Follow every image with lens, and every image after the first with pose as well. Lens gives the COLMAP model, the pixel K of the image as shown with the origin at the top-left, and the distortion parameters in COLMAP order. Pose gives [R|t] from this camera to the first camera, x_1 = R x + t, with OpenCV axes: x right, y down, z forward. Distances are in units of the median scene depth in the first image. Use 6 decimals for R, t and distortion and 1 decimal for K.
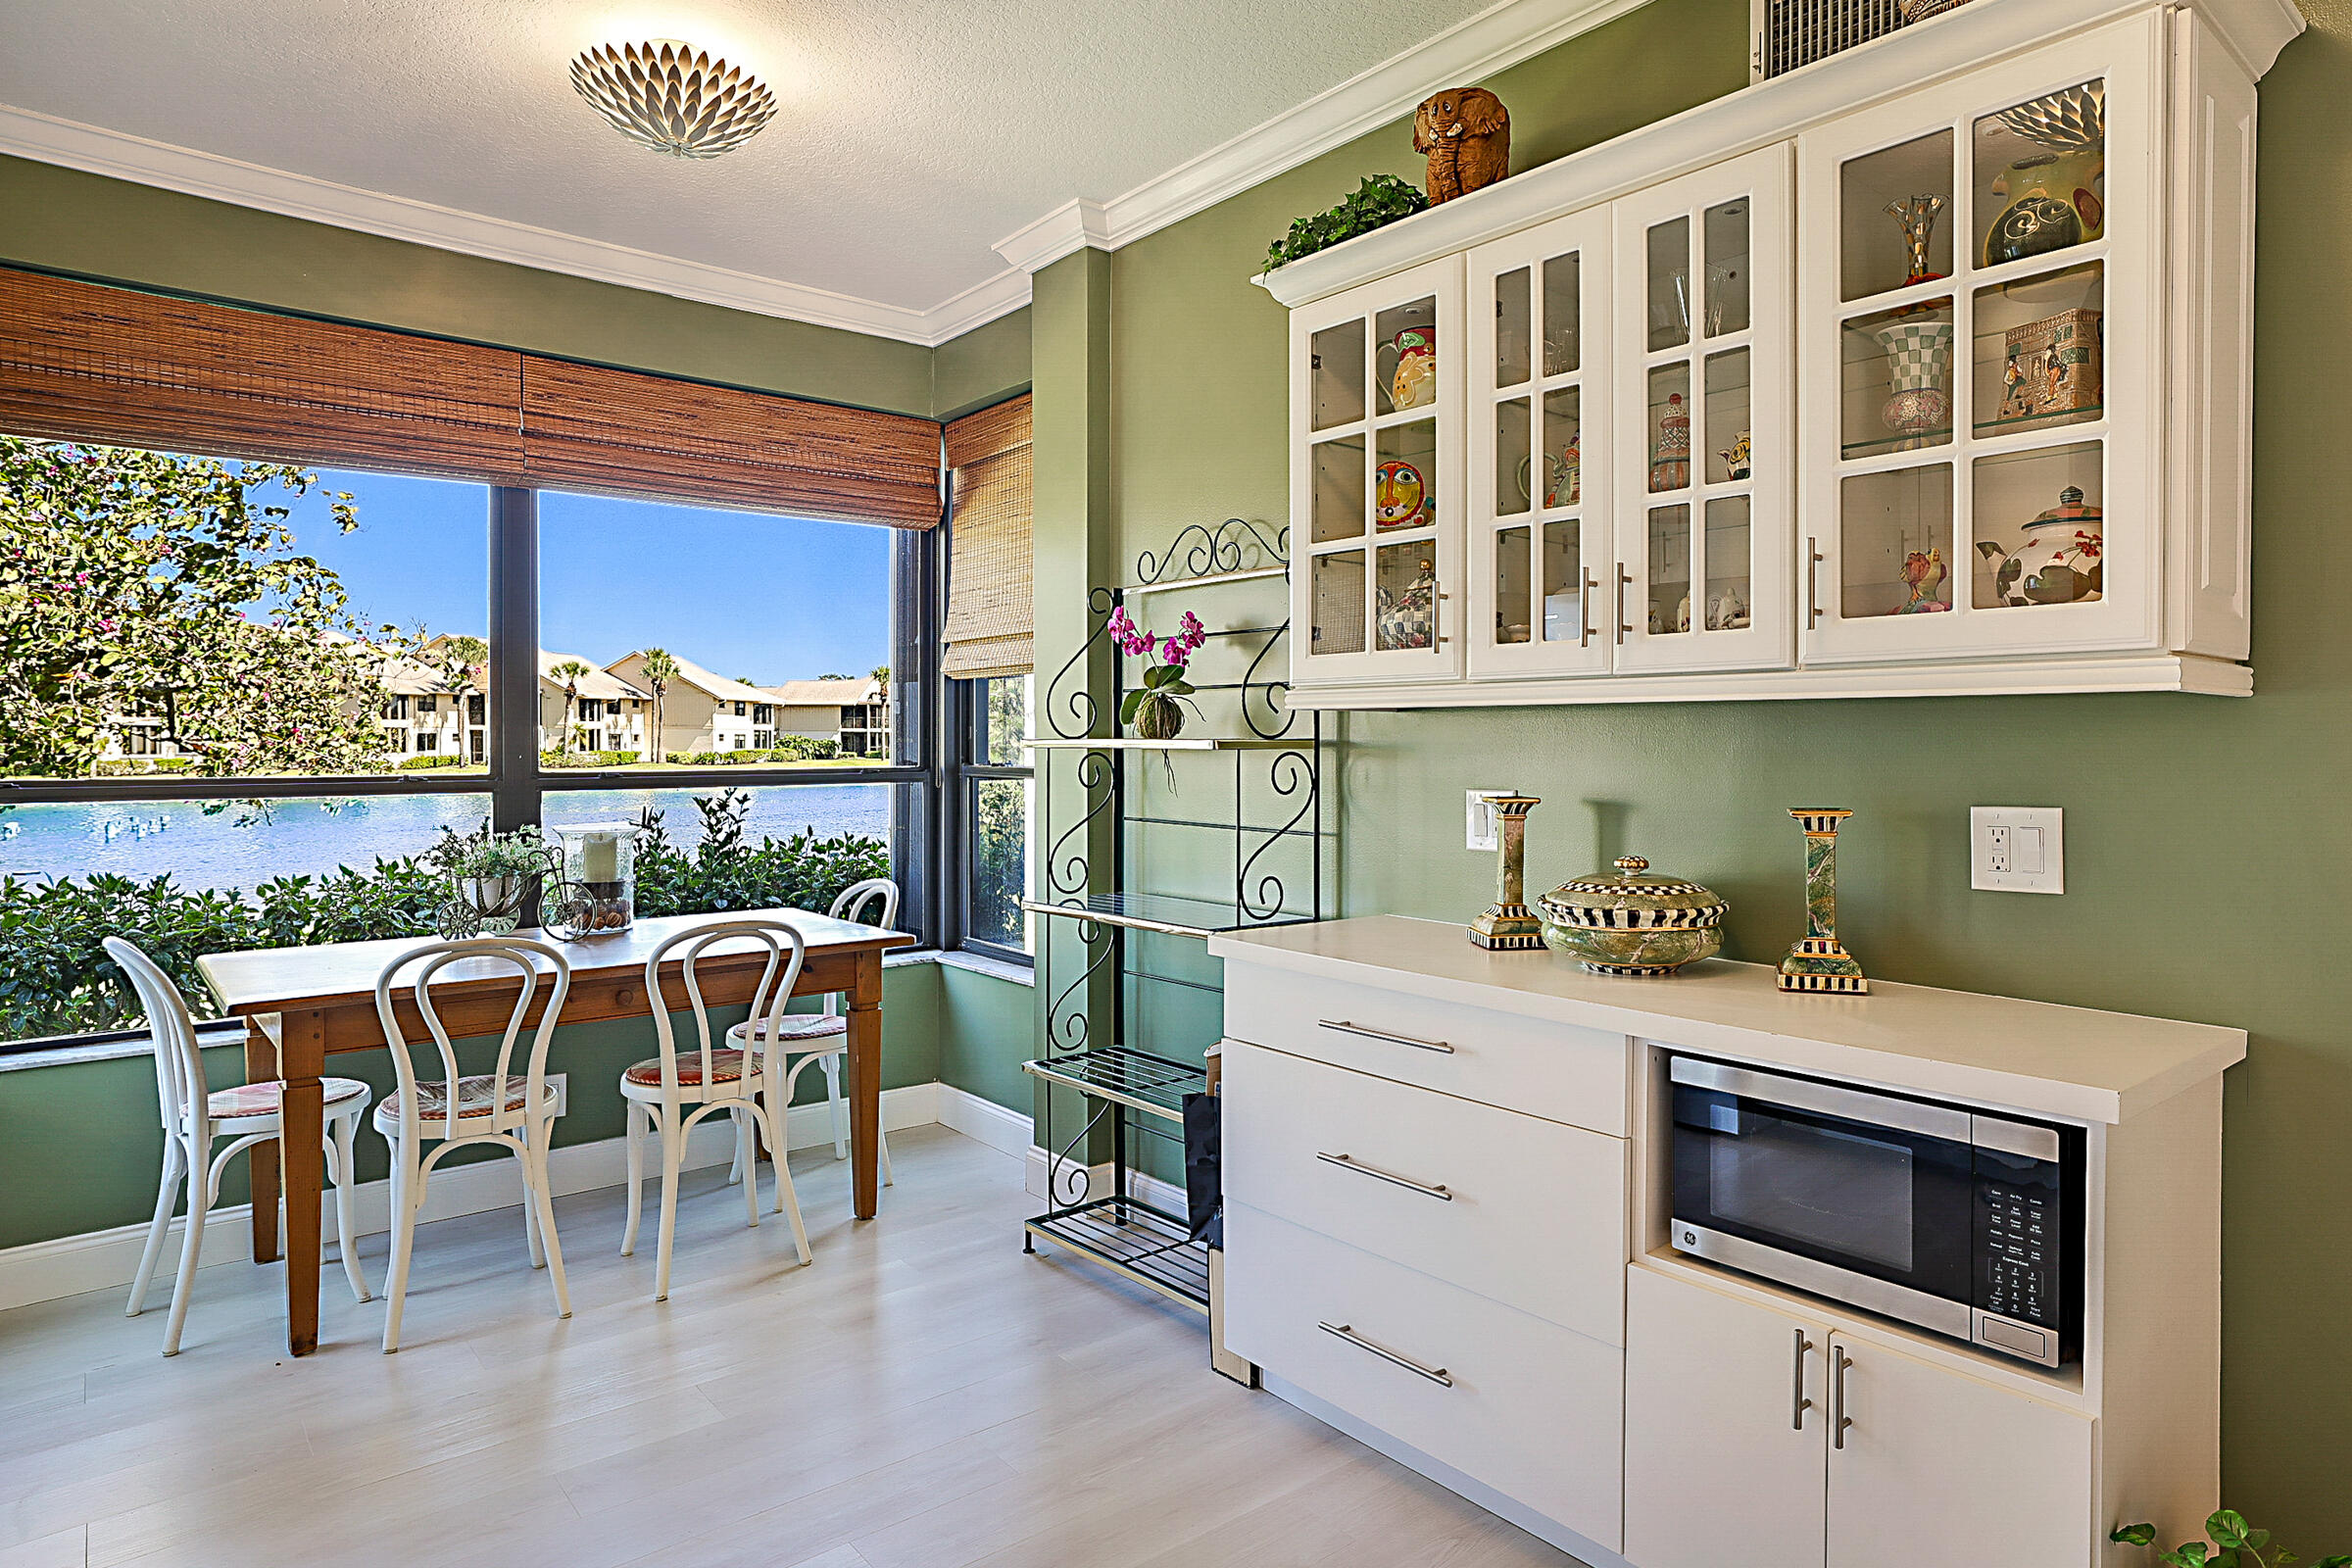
lens RADIAL K [[1374.9, 0, 1252.1], [0, 1374.9, 754.5], [0, 0, 1]] dist [-0.020065, 0.020075]
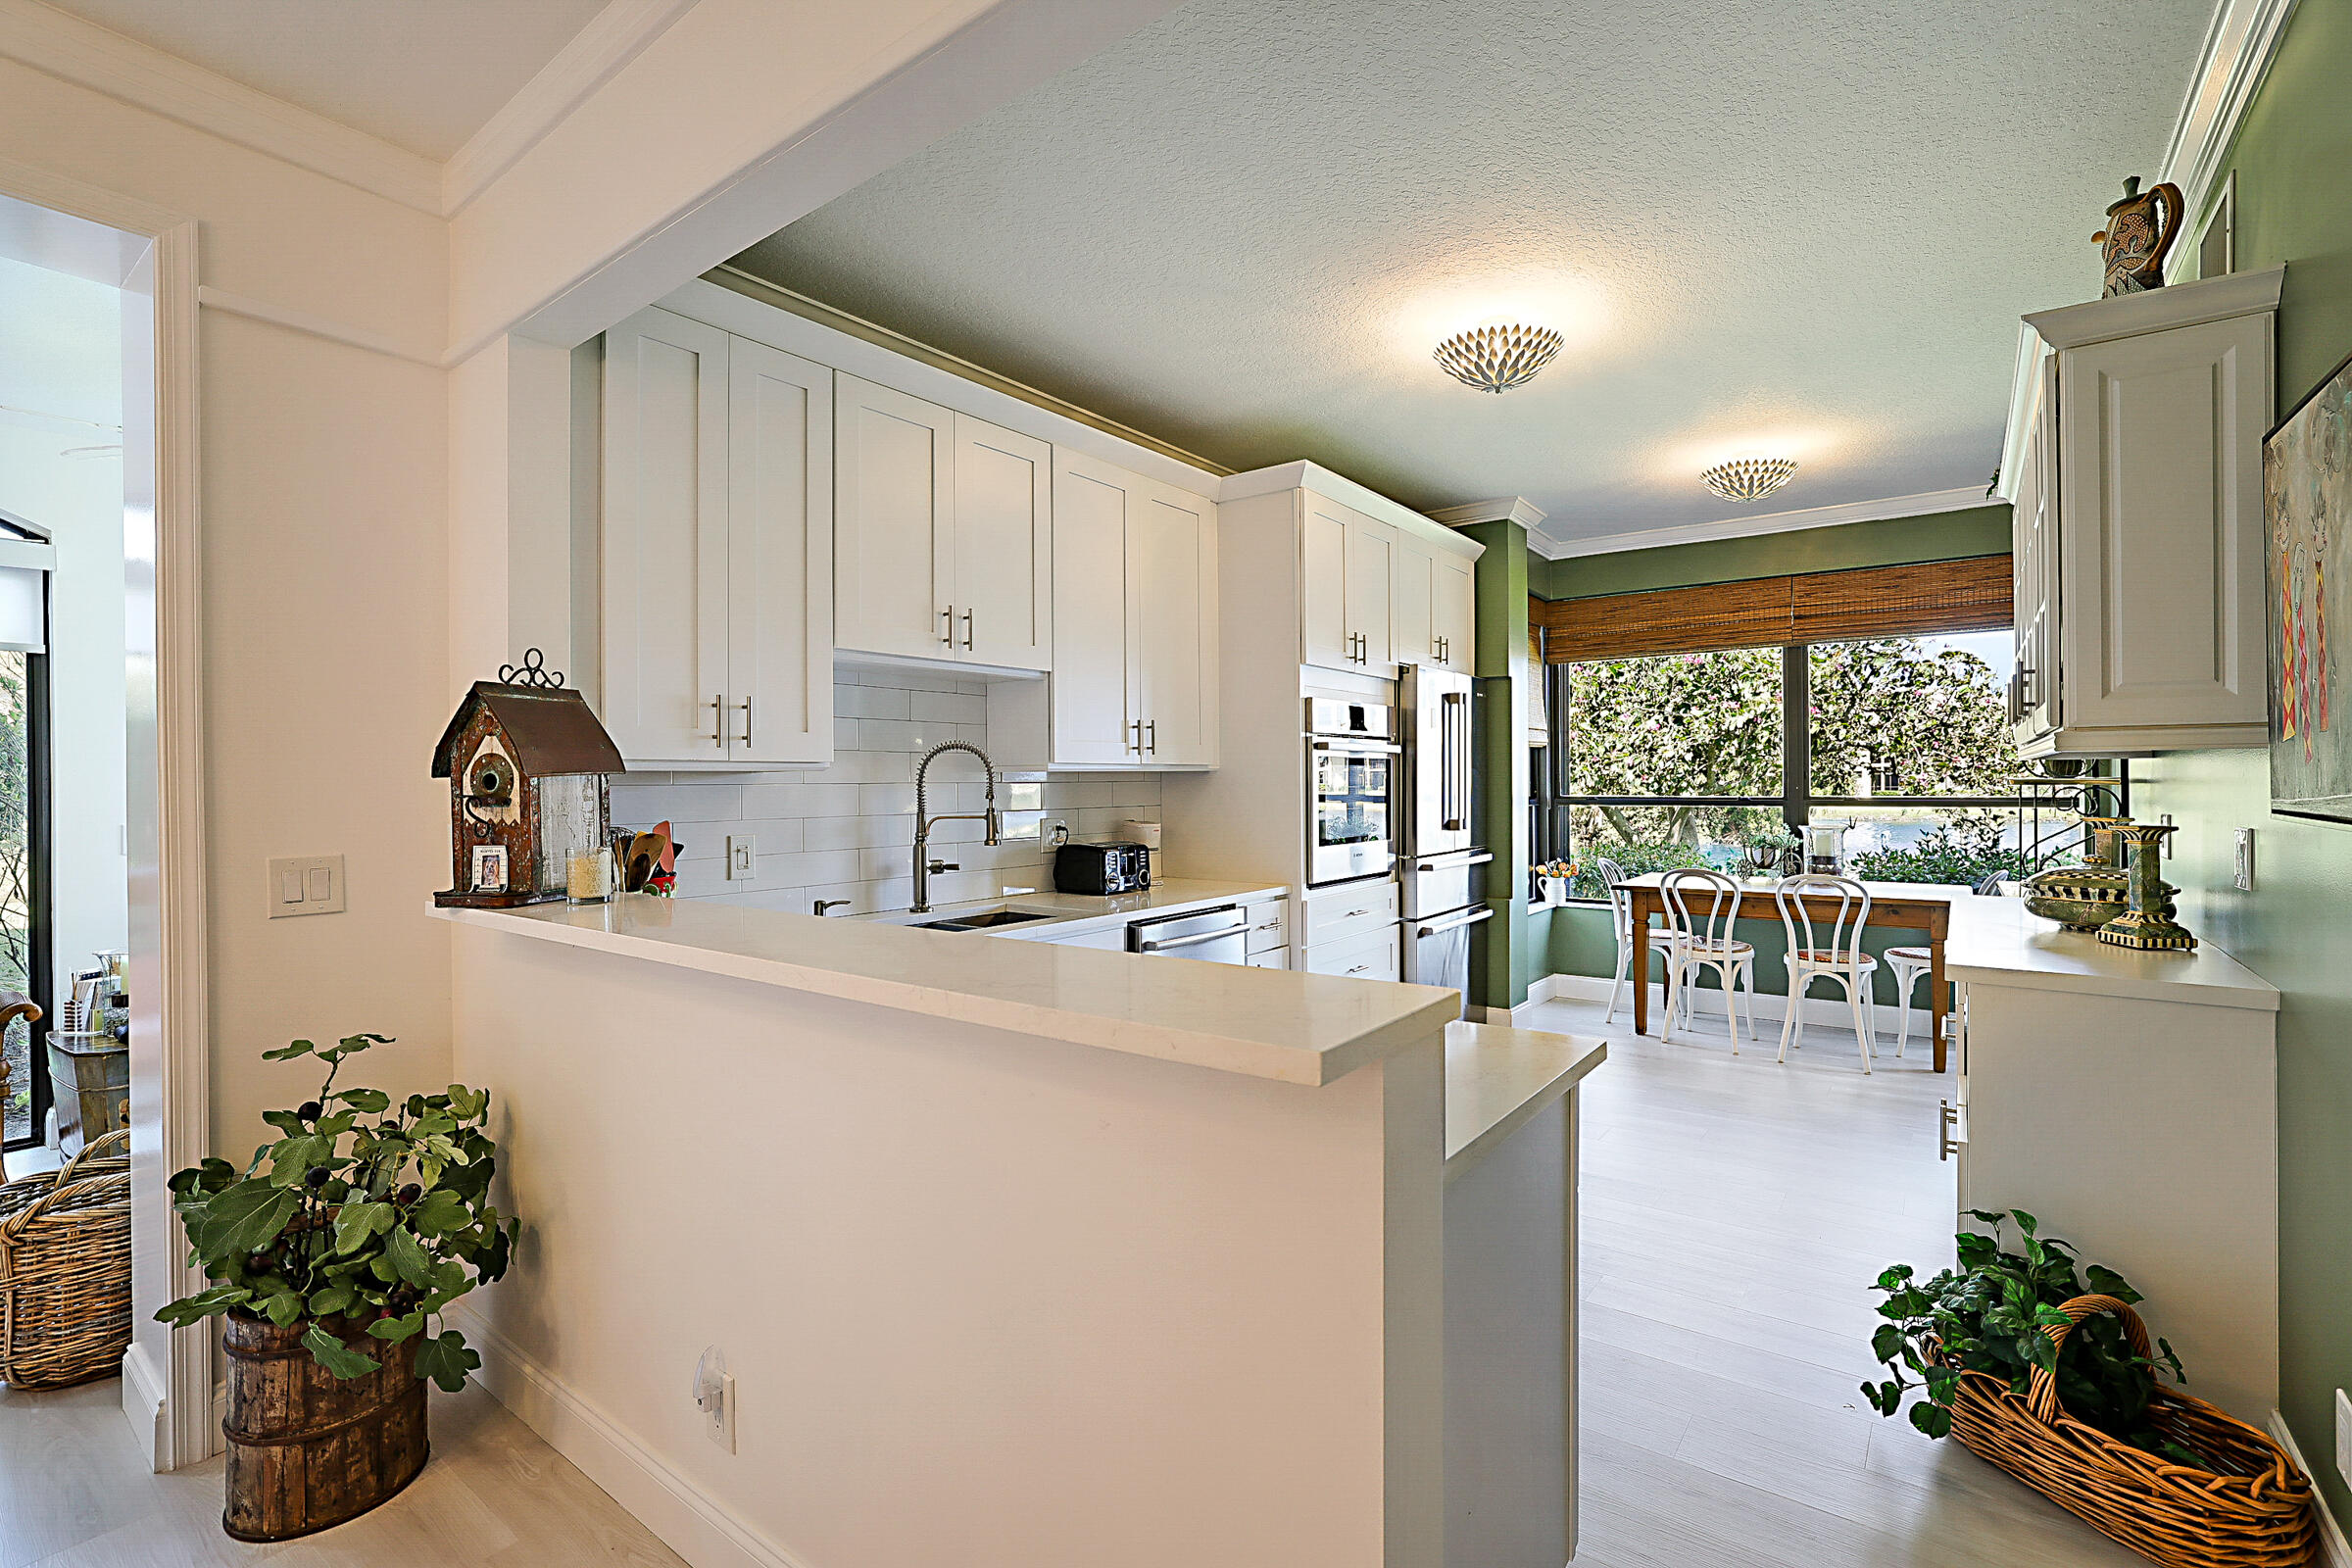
lens RADIAL K [[1057.4, 0, 1184.1], [0, 1057.4, 781.6], [0, 0, 1]] dist [-0.035227, 0.011490]
pose [[0.218261, -0.002173, -0.975888, 0.772940], [-0.003984, 0.999987, -0.003117, 0.000239], [0.975882, 0.004568, 0.218249, -0.158219]]
